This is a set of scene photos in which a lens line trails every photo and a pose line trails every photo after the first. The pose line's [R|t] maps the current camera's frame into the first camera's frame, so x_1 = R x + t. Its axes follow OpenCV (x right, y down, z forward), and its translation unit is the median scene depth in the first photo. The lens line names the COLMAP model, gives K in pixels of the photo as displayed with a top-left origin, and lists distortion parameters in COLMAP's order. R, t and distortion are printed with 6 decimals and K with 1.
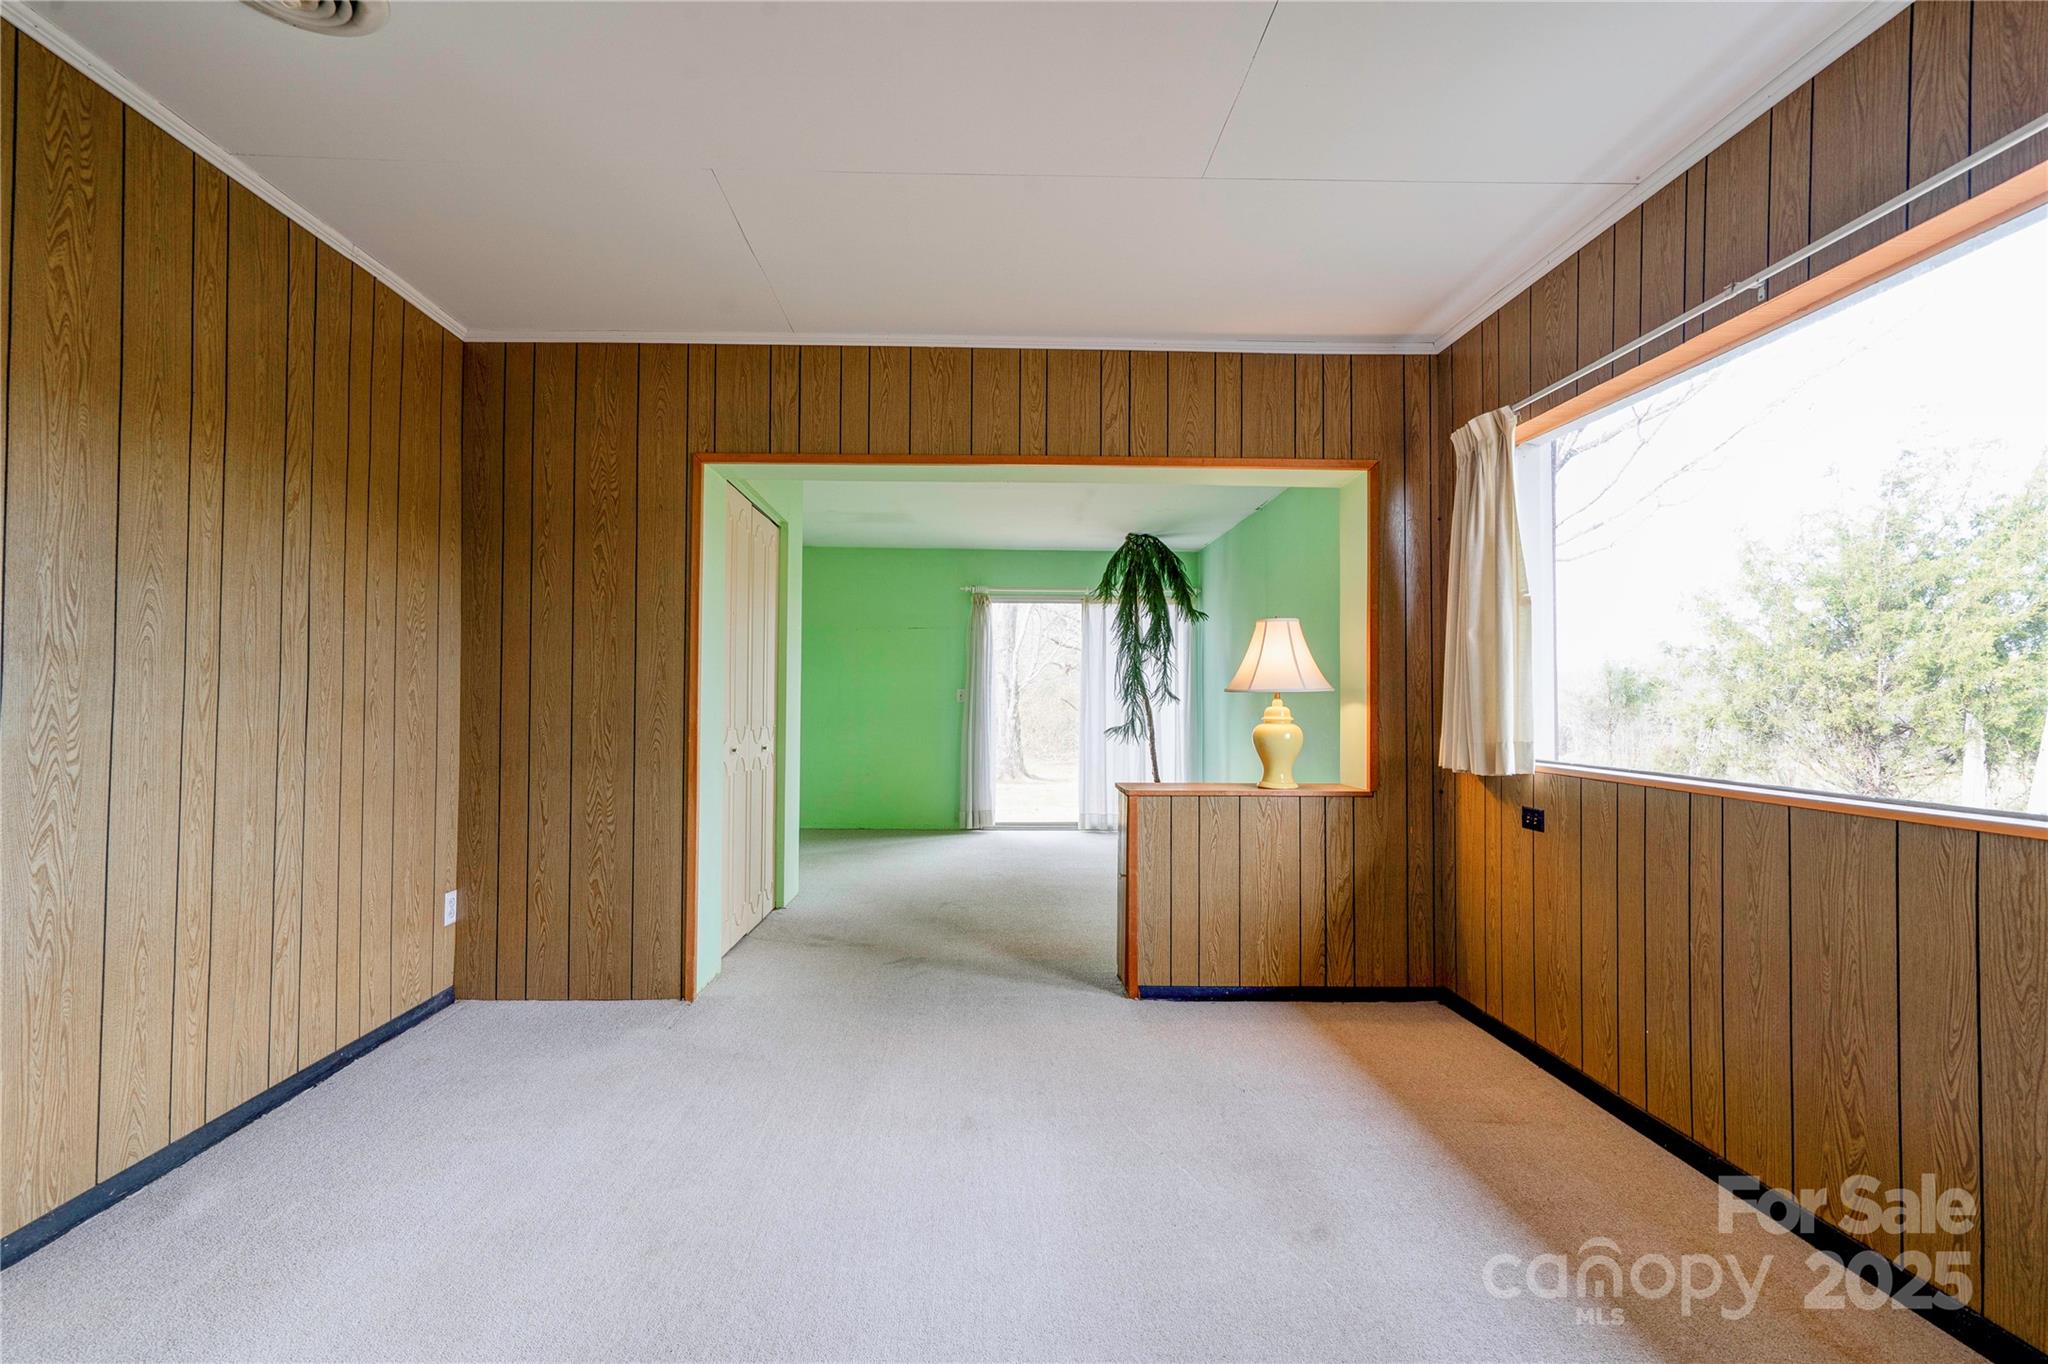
lens RADIAL K [[943.5, 0, 1009.3], [0, 943.5, 681.4], [0, 0, 1]] dist [0.000812, 0.007201]
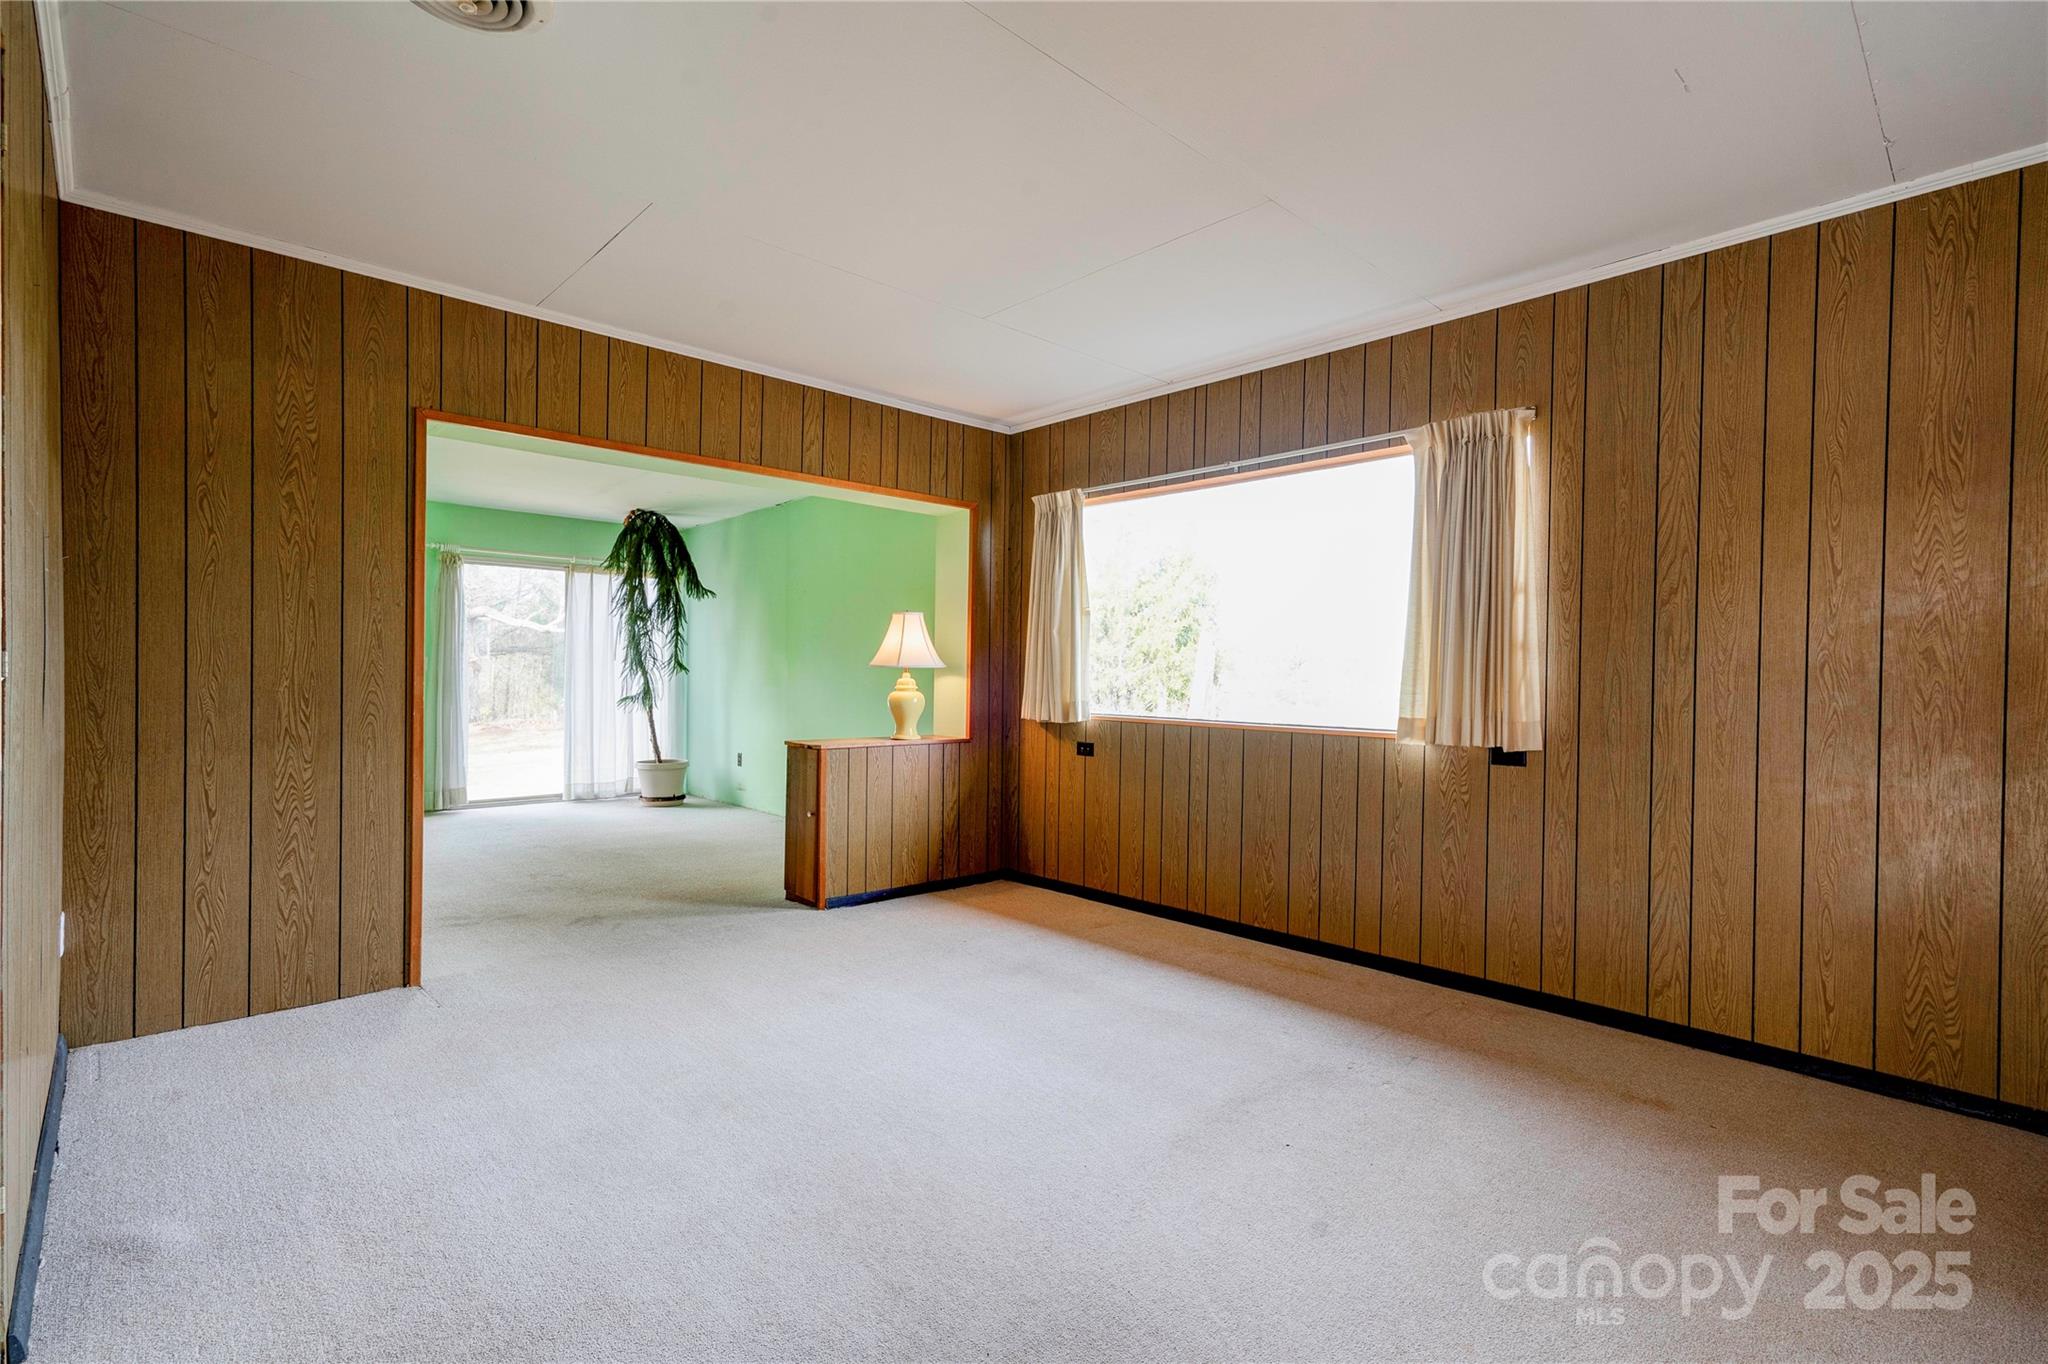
lens RADIAL K [[943.5, 0, 1012.7], [0, 943.5, 681.5], [0, 0, 1]] dist [0.000812, 0.007201]
pose [[0.751700, -0.000899, 0.659504, -0.508628], [-0.021204, 0.999449, 0.025530, -0.006308], [-0.659164, -0.033175, 0.751267, -0.104264]]
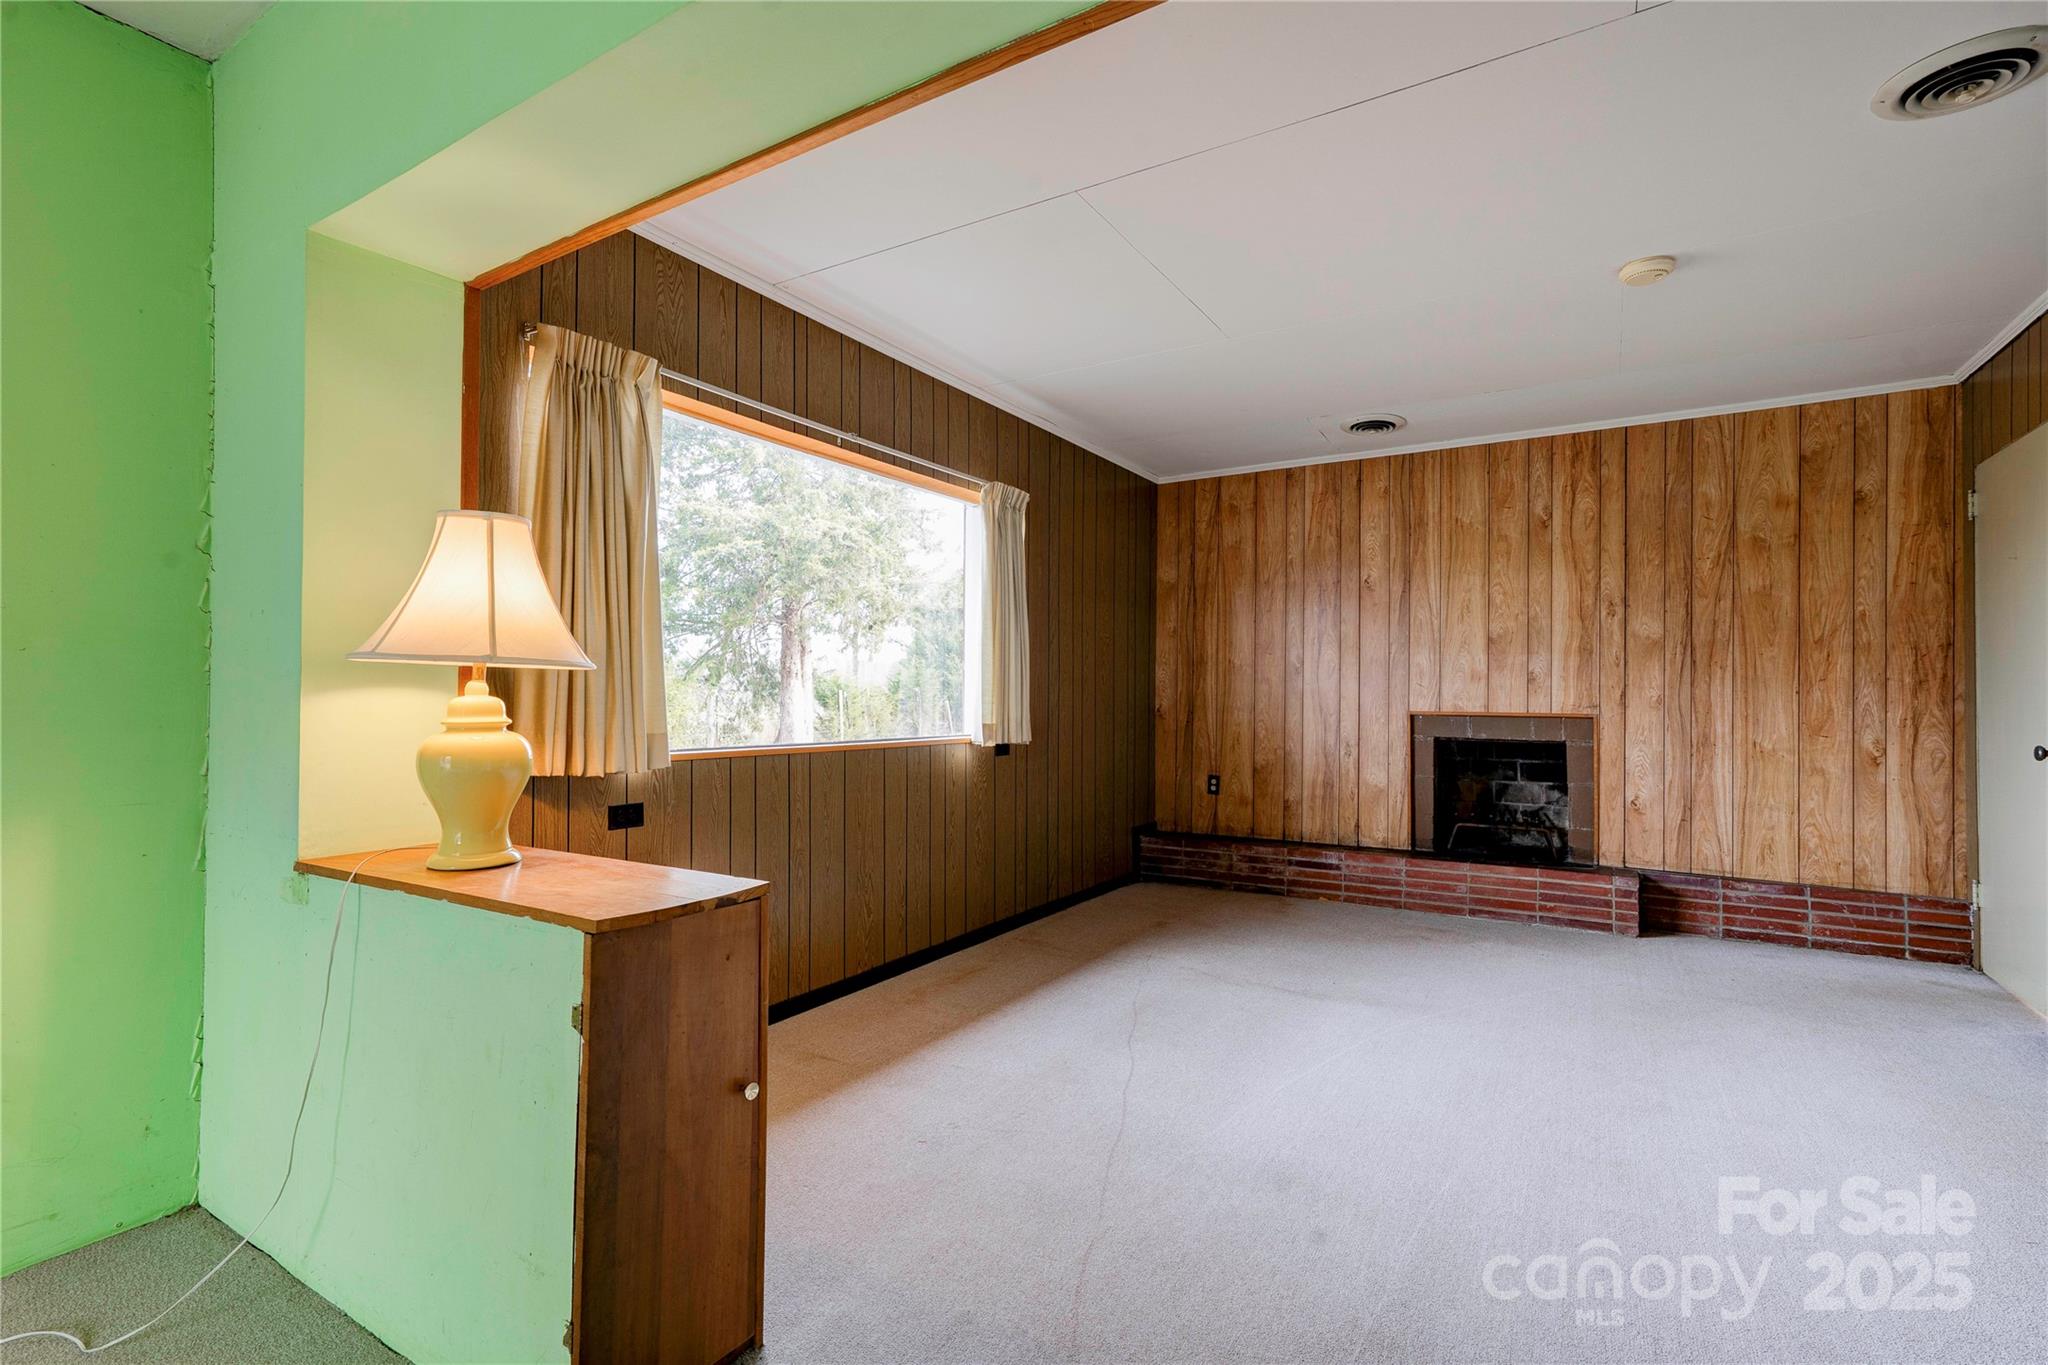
lens RADIAL K [[943.5, 0, 1015.6], [0, 943.5, 691.1], [0, 0, 1]] dist [0.000812, 0.007201]
pose [[-0.826403, -0.000571, 0.563079, -0.231913], [-0.015720, 0.999633, -0.022058, 0.033069], [-0.562860, -0.027081, -0.826109, 1.314945]]
